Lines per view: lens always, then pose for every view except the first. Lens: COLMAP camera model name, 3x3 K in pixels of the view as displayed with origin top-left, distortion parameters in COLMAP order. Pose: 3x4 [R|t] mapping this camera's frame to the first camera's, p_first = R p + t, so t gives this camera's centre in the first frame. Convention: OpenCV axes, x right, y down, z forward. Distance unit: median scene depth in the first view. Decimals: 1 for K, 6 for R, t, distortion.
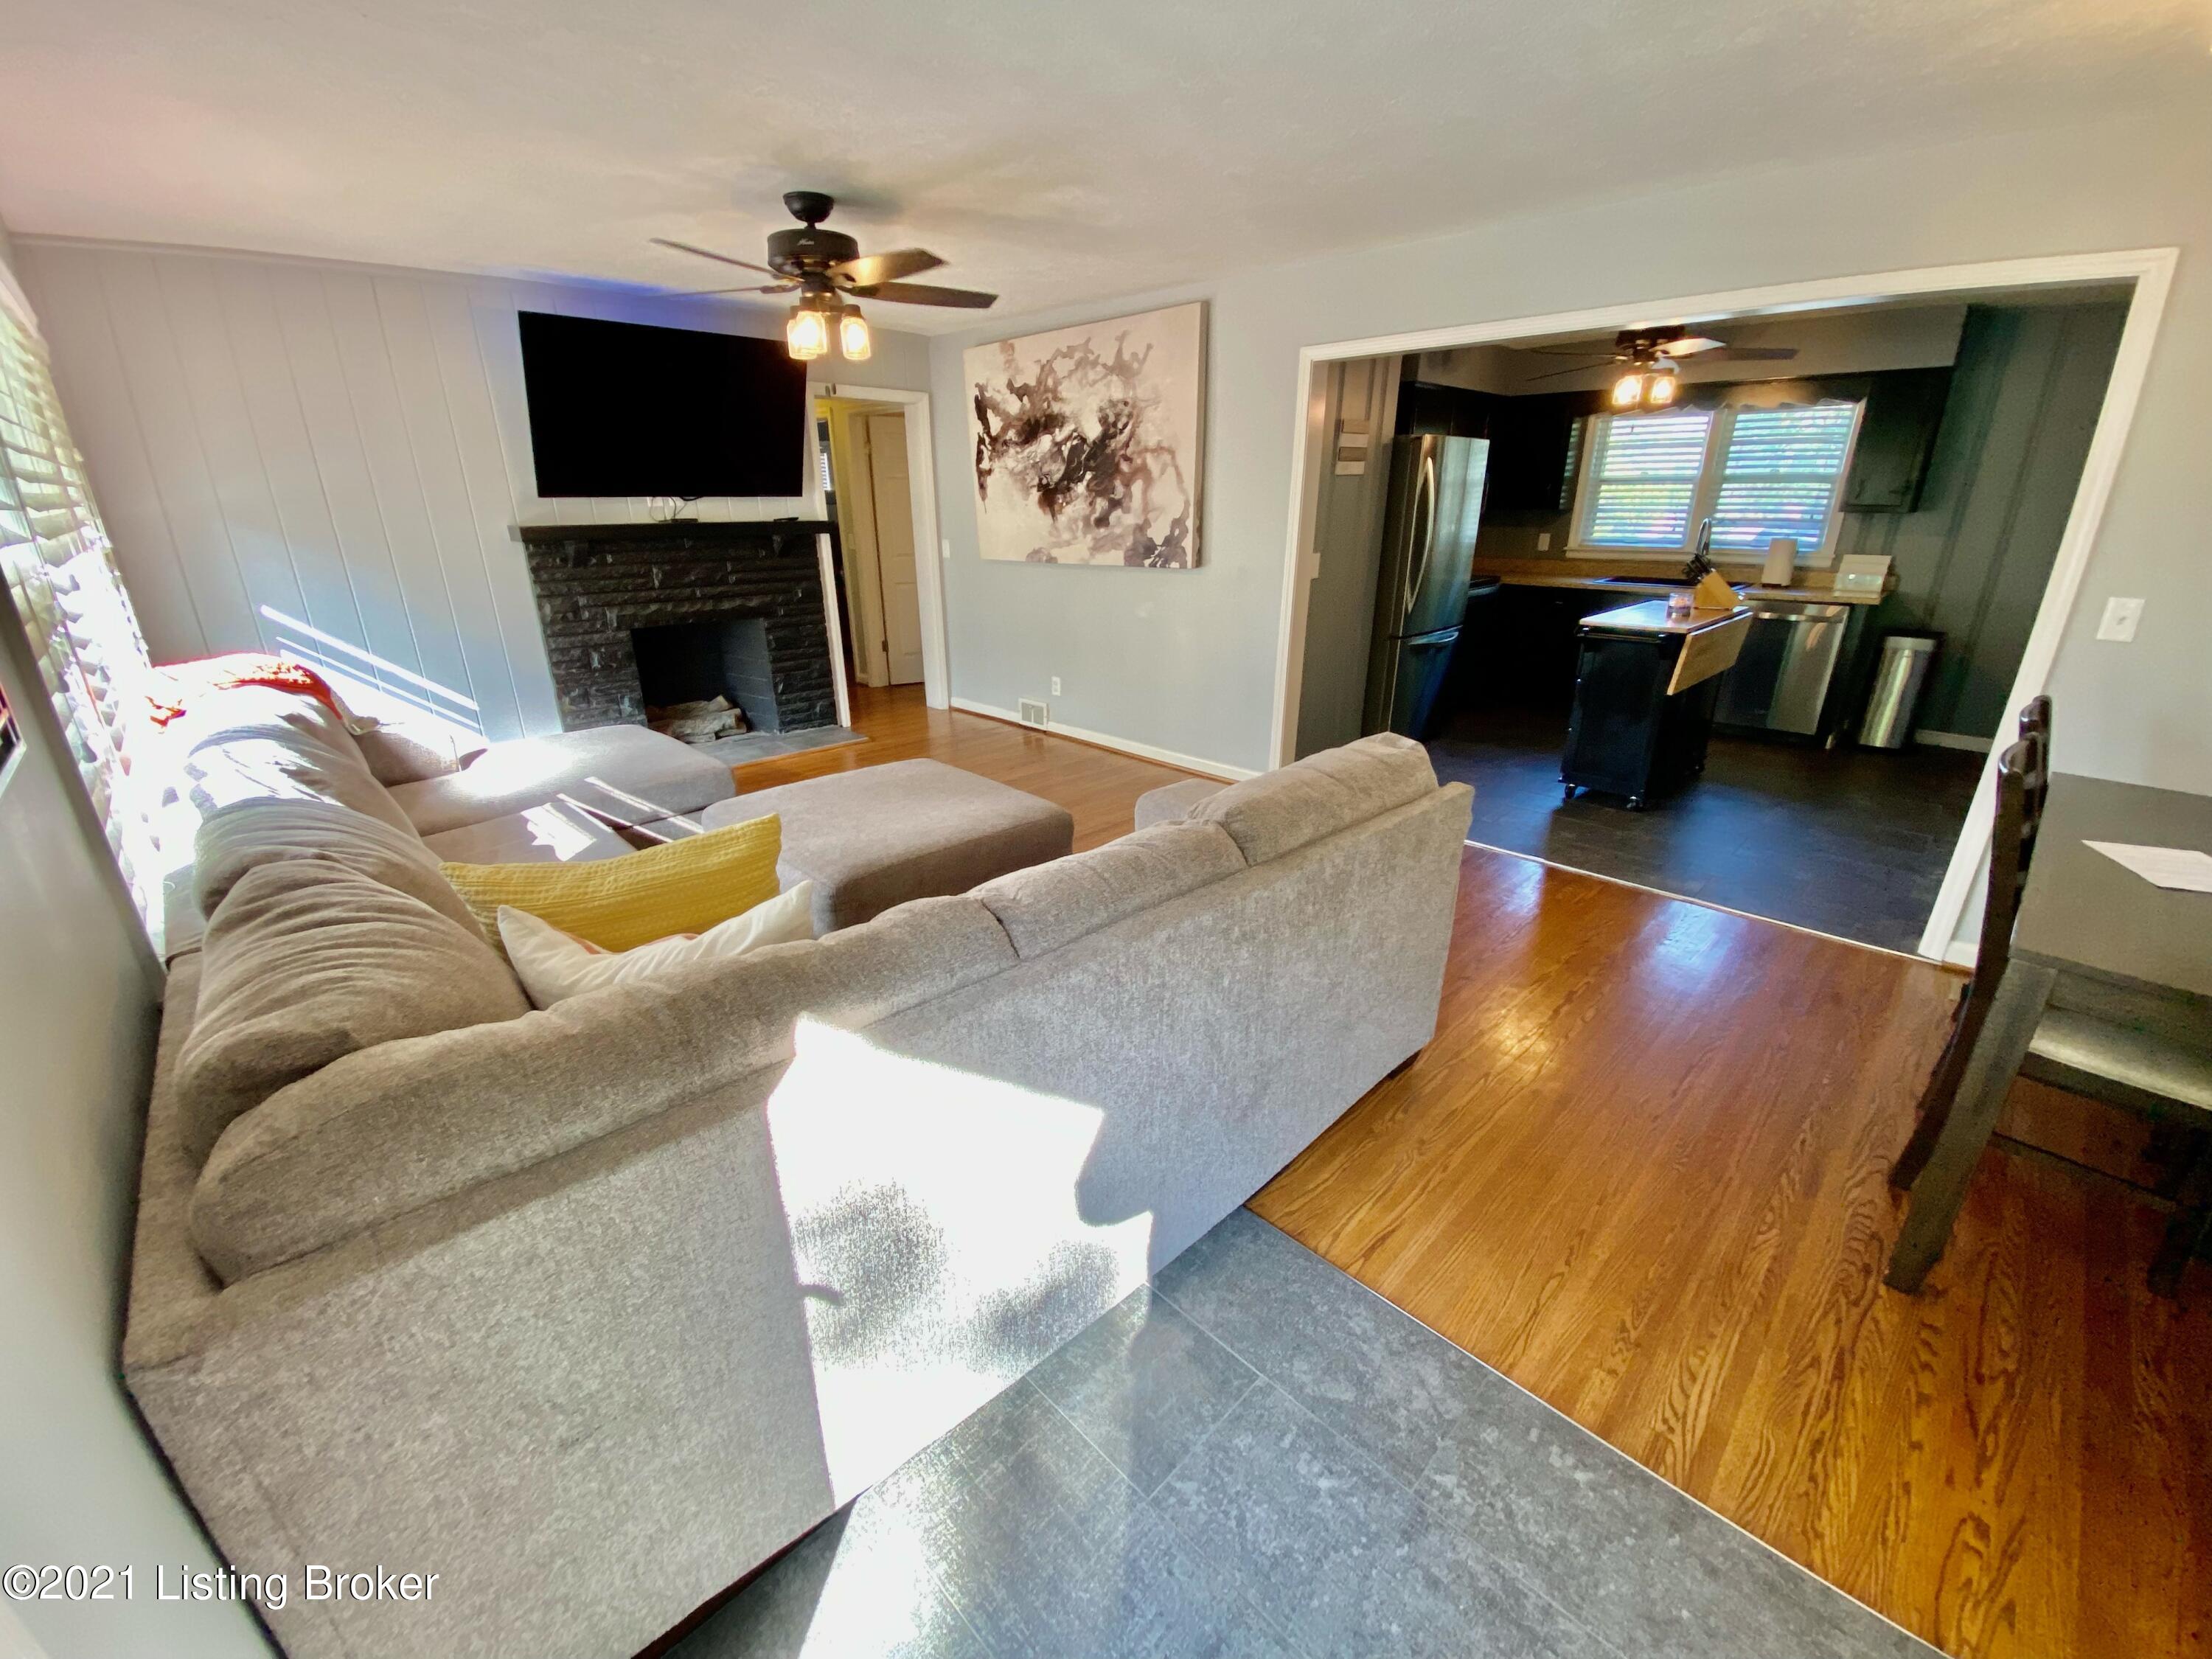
lens RADIAL K [[889.6, 0, 1106.0], [0, 889.6, 829.5], [0, 0, 1]] dist [-0.000561, -0.000048]
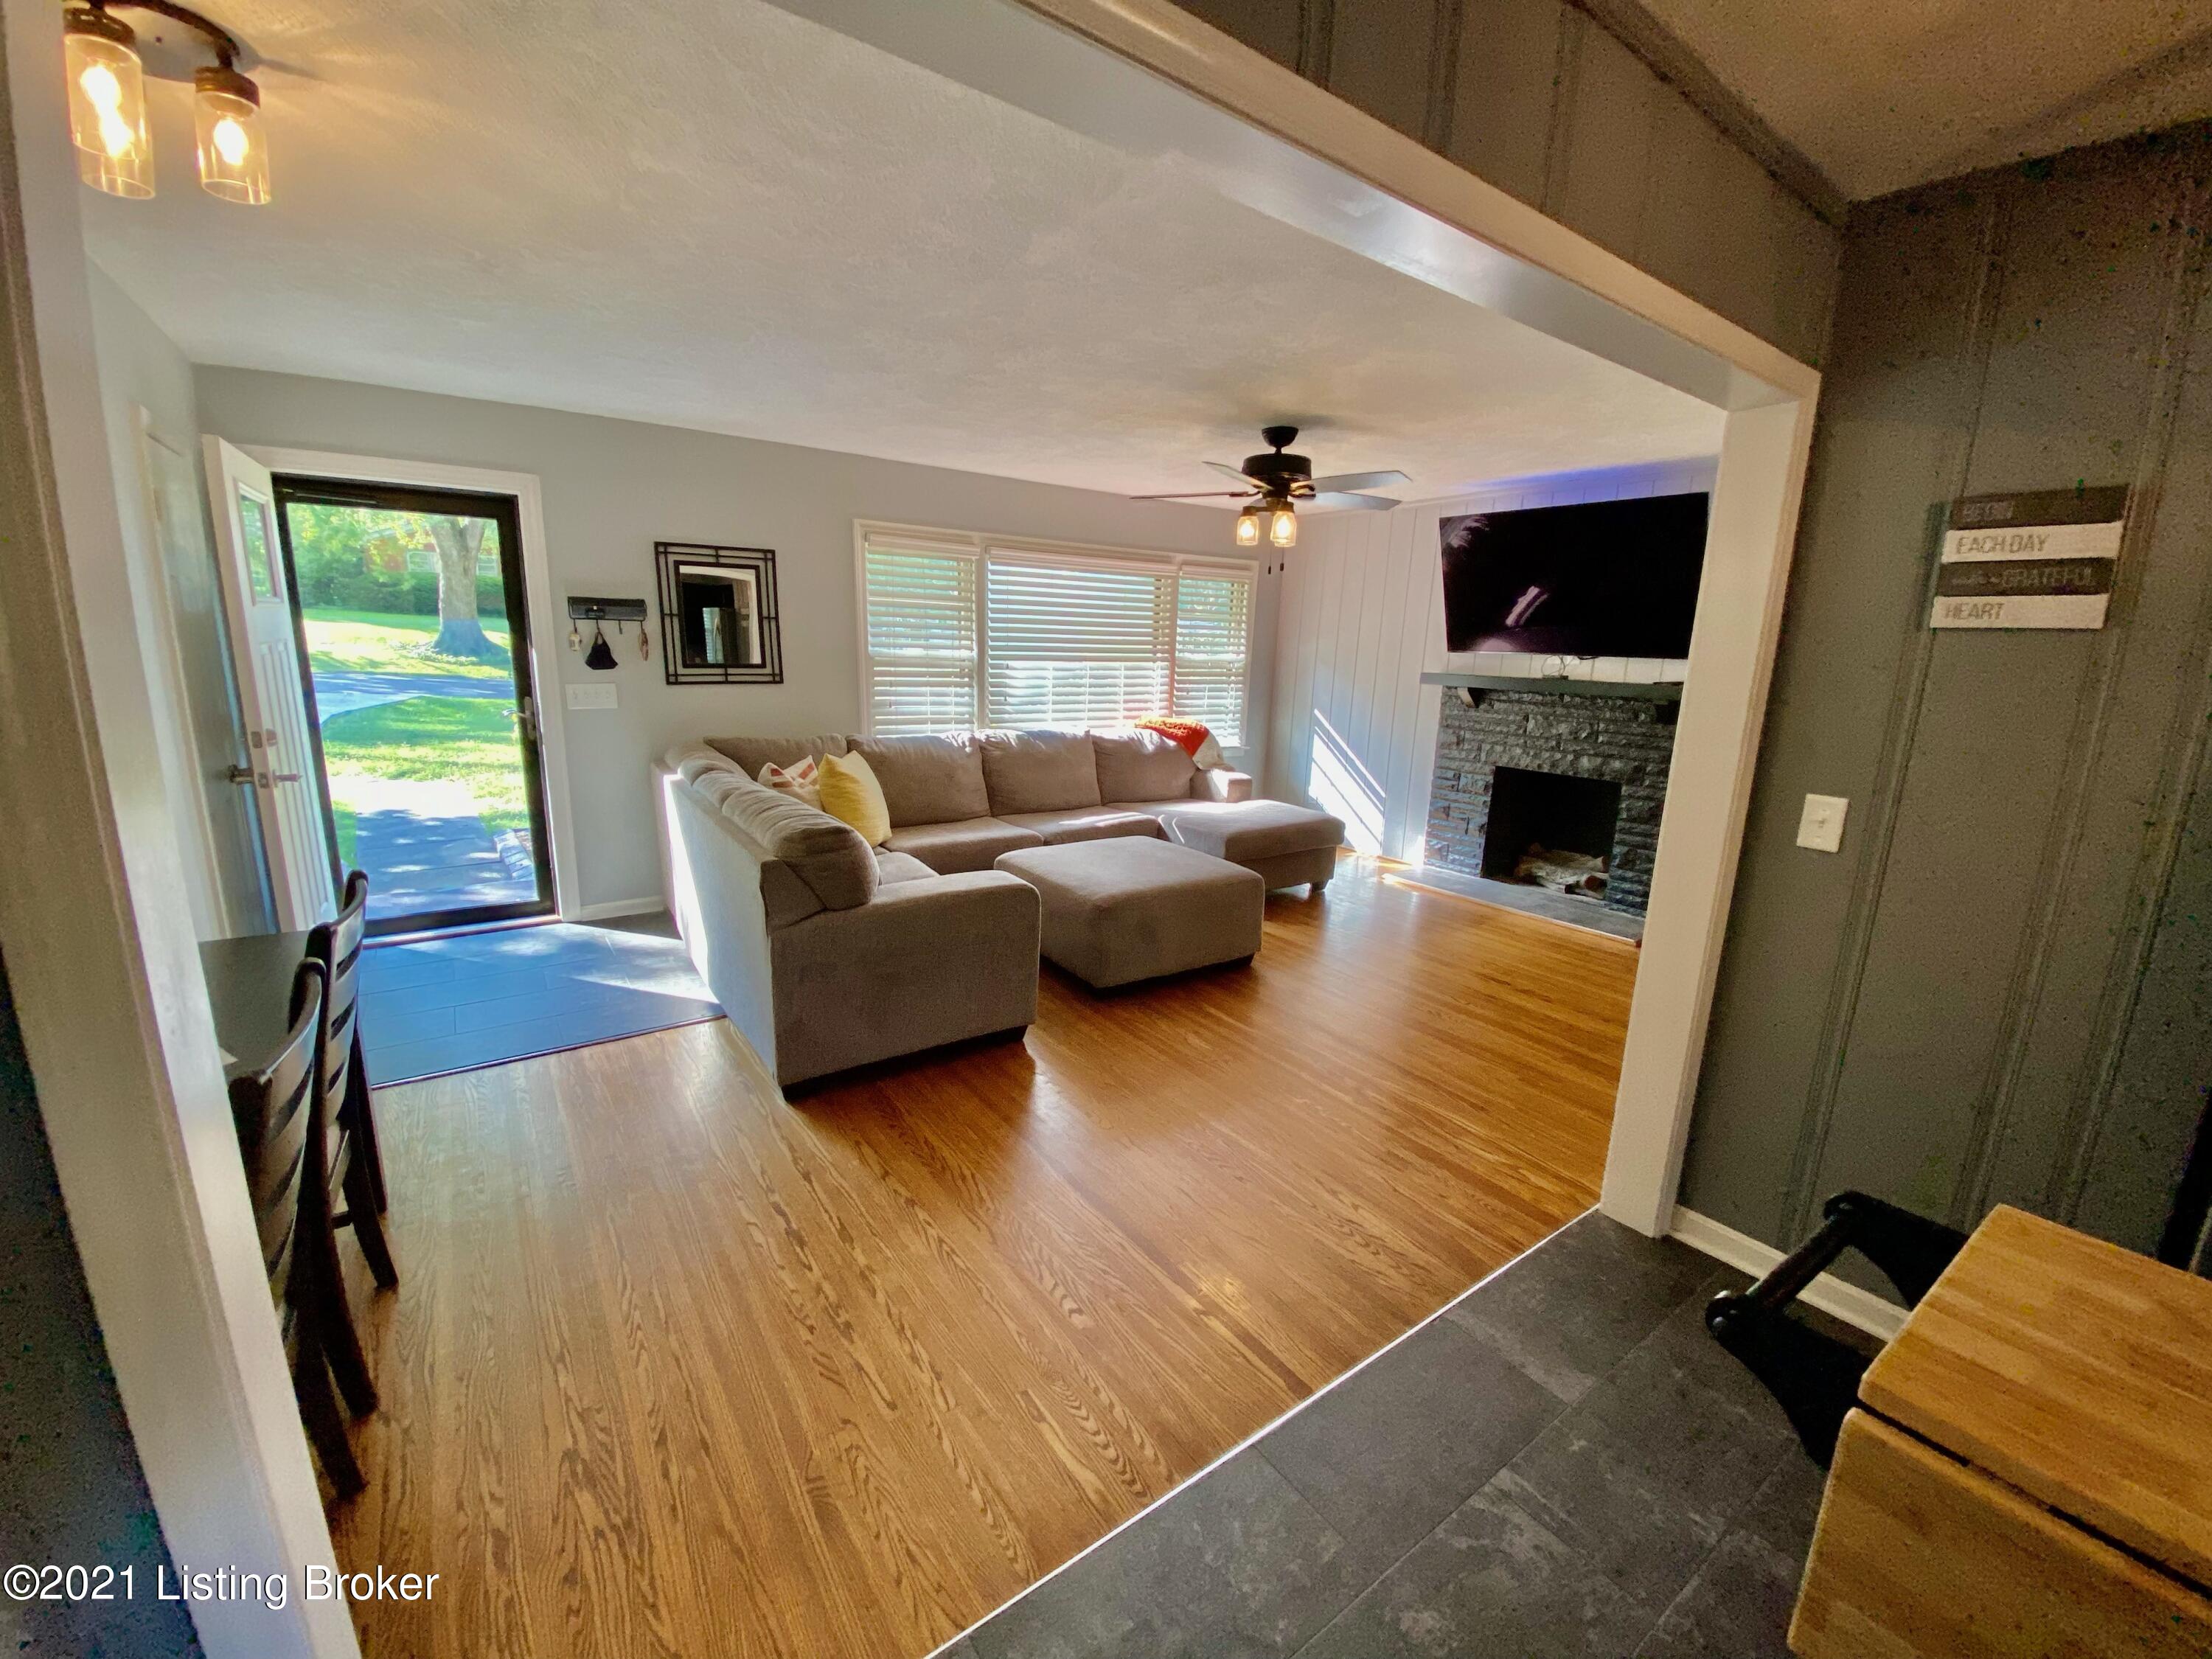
lens RADIAL K [[889.6, 0, 1106.0], [0, 889.6, 829.5], [0, 0, 1]] dist [-0.000561, -0.000048]
pose [[-0.144507, 0.204314, -0.968180, 0.714400], [-0.374122, 0.894537, 0.244614, -0.265598], [0.916051, 0.397566, -0.052828, 0.689844]]
